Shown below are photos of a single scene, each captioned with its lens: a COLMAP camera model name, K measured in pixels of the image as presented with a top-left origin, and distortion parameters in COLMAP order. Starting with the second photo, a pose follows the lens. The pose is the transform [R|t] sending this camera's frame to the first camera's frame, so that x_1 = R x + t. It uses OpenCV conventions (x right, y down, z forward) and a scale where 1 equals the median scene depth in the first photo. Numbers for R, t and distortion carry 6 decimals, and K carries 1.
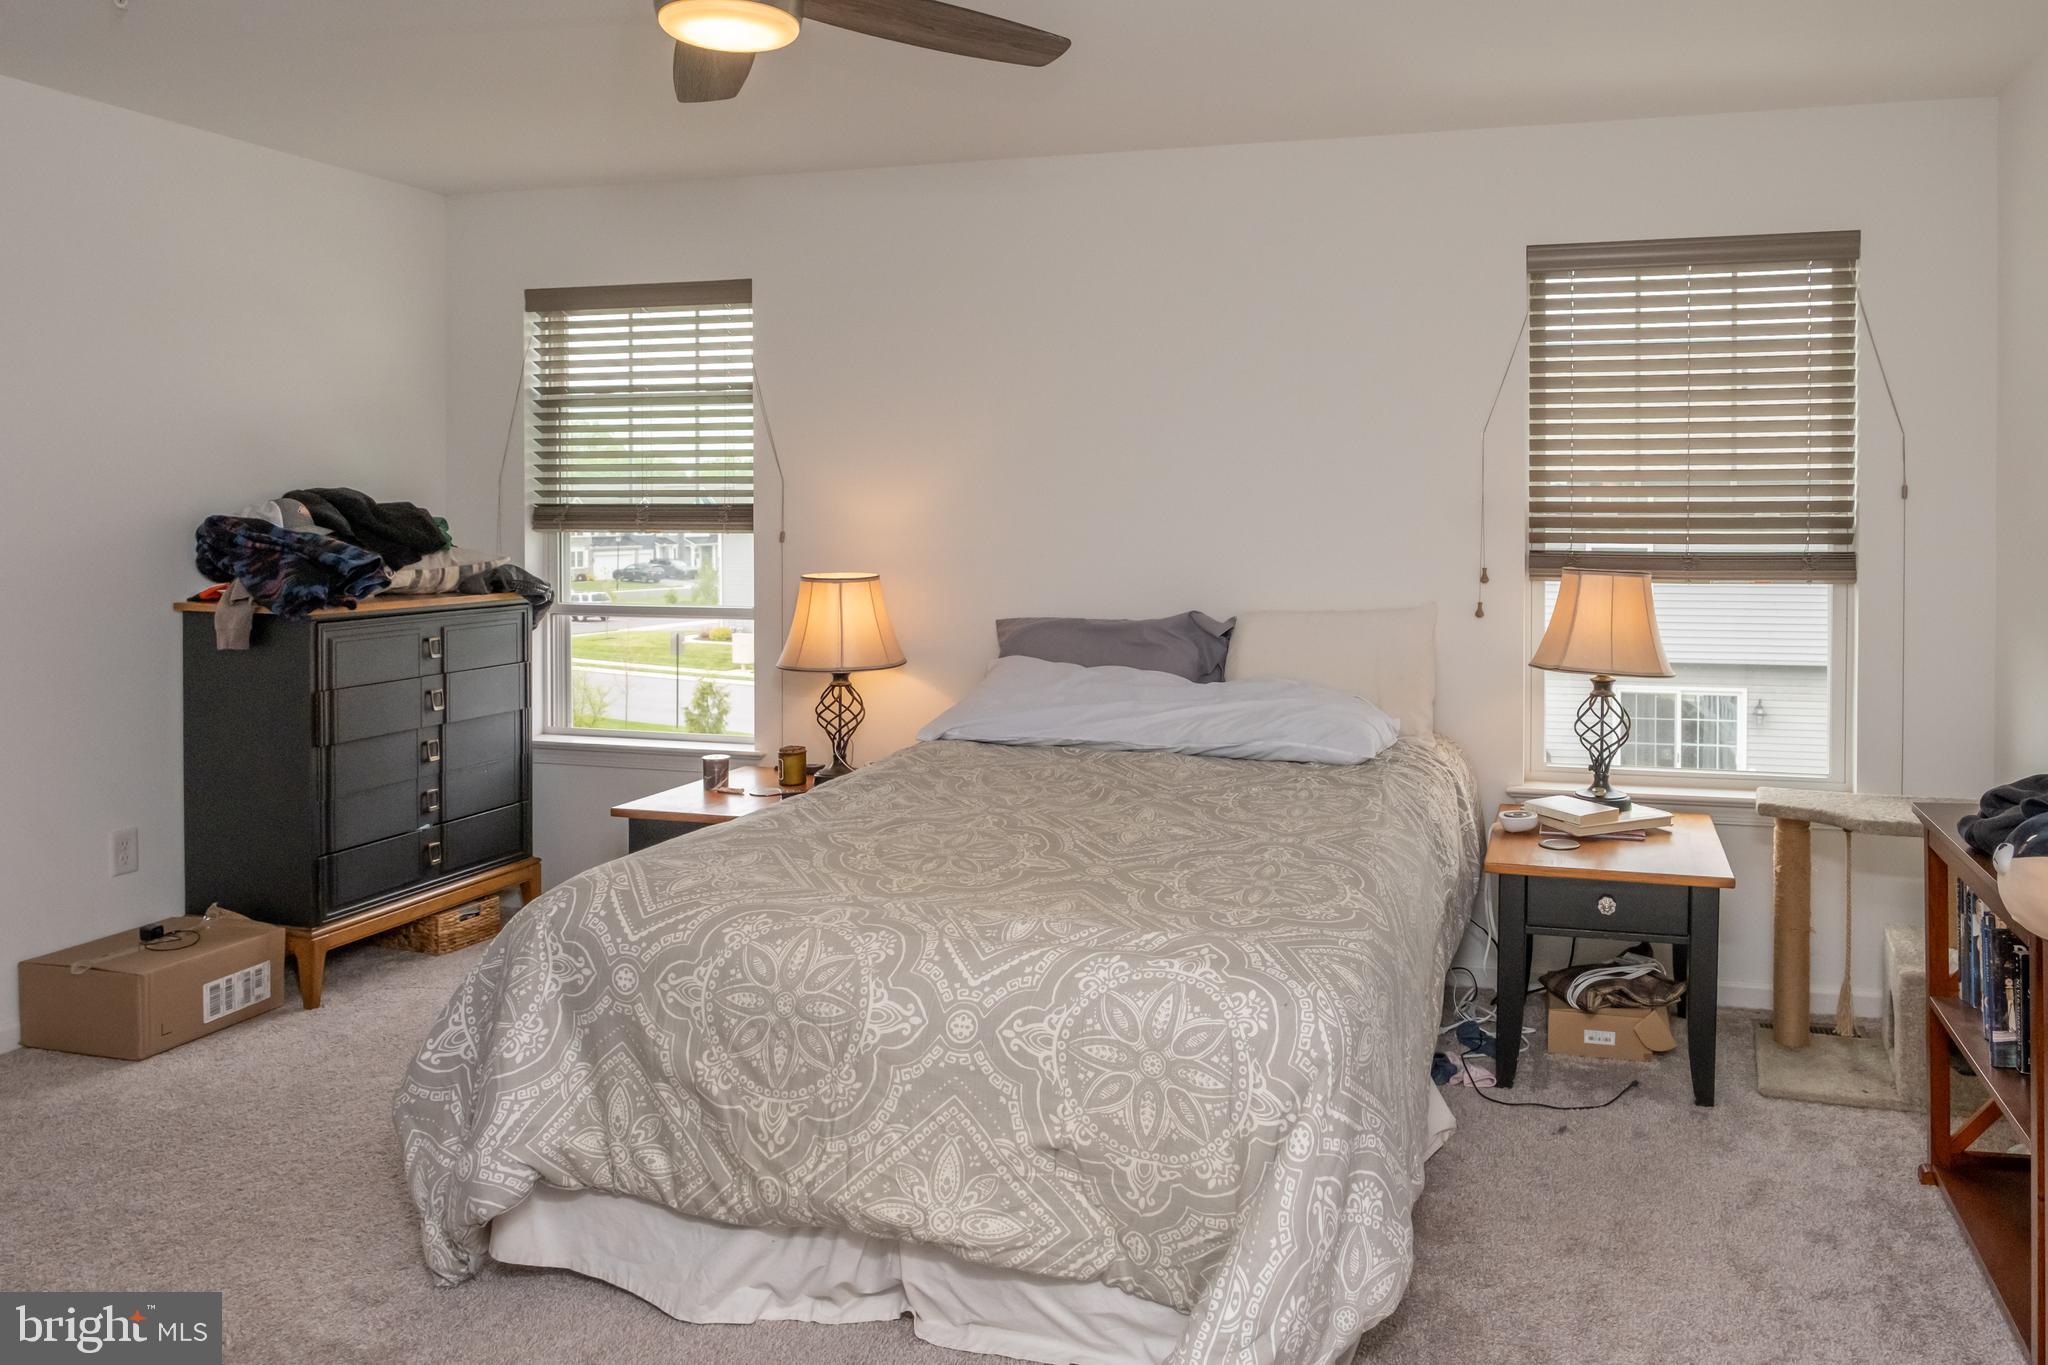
lens RADIAL K [[1621.8, 0, 1029.3], [0, 1621.8, 494.5], [0, 0, 1]] dist [-0.009602, -0.004019]
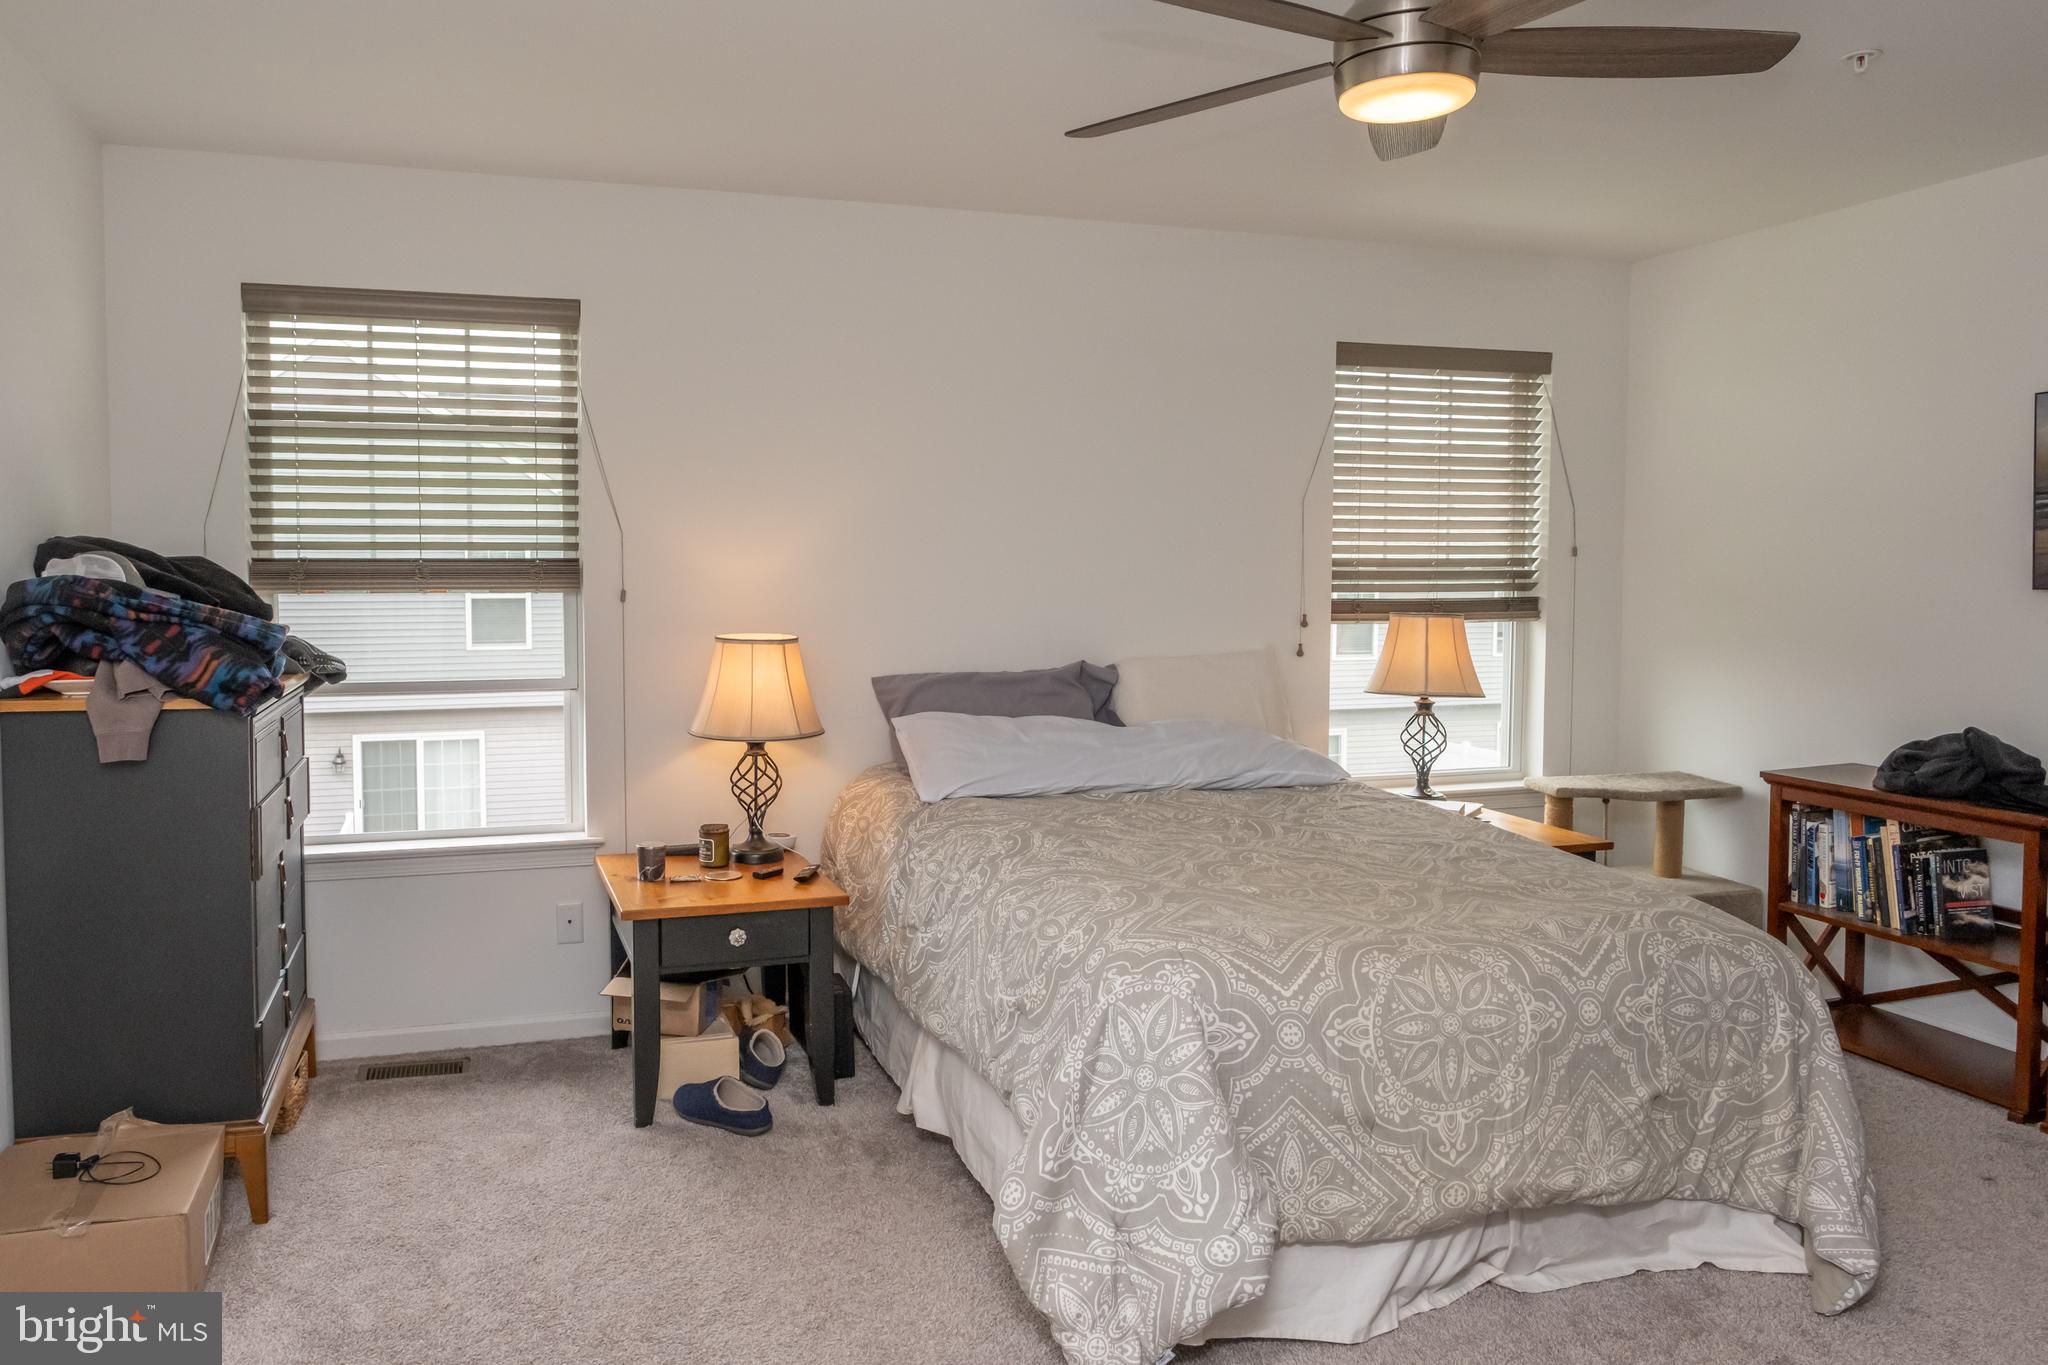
lens RADIAL K [[1601.4, 0, 1024.0], [0, 1601.4, 642.1], [0, 0, 1]] dist [-0.021065, -0.001184]
pose [[0.797232, -0.029730, 0.602940, -0.630699], [-0.005408, 0.998395, 0.056379, 0.001055], [-0.603648, -0.048208, 0.795792, 0.209750]]
